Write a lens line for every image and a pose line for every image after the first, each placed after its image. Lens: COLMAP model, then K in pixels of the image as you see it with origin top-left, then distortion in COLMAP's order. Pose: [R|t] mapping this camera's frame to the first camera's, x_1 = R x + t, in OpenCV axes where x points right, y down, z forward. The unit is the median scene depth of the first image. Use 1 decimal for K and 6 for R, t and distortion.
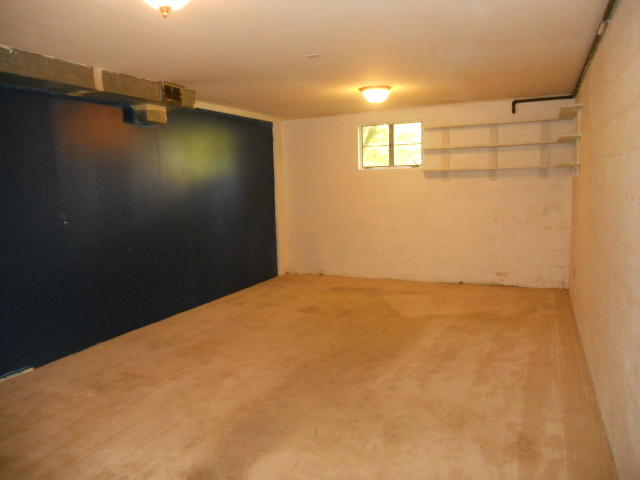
lens RADIAL K [[487.3, 0, 317.7], [0, 487.3, 243.3], [0, 0, 1]] dist [-0.051397, 0.001153]
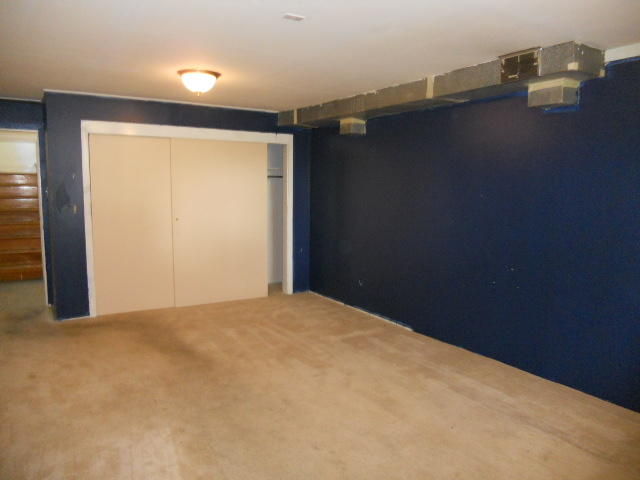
lens RADIAL K [[487.3, 0, 317.7], [0, 487.3, 243.3], [0, 0, 1]] dist [-0.051397, 0.001153]
pose [[-0.530915, 0.128472, -0.837630, 0.591338], [-0.082712, 0.975866, 0.202100, -0.204651], [0.843379, 0.176580, -0.507476, 1.387413]]
